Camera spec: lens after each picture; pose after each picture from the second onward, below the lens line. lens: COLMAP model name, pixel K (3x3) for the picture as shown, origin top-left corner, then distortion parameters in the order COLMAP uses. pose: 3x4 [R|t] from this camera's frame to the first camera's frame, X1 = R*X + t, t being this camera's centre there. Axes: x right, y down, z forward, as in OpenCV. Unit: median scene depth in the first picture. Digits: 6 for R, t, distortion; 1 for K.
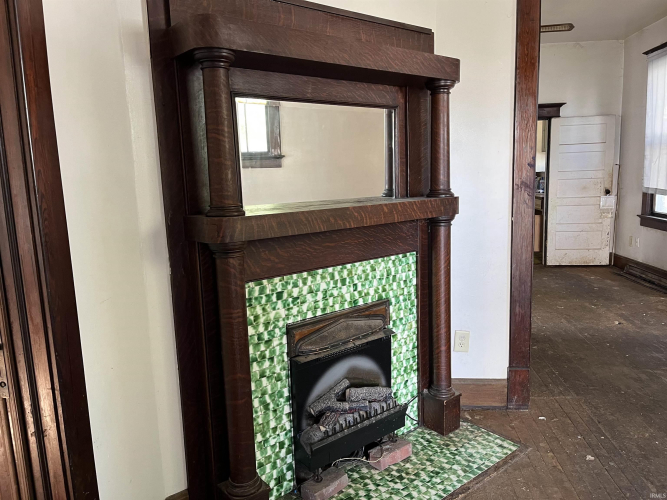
lens RADIAL K [[504.5, 0, 330.8], [0, 504.5, 253.1], [0, 0, 1]] dist [0.062376, -0.083361]
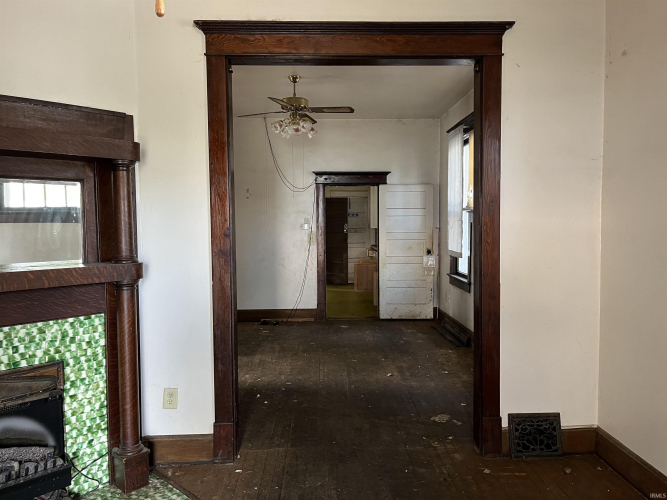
lens RADIAL K [[504.5, 0, 337.5], [0, 504.5, 248.5], [0, 0, 1]] dist [0.062376, -0.083361]
pose [[0.989998, 0.021991, 0.139360, 0.493710], [-0.007404, 0.994514, -0.104343, -0.030589], [-0.140890, 0.102268, 0.984729, -0.131125]]
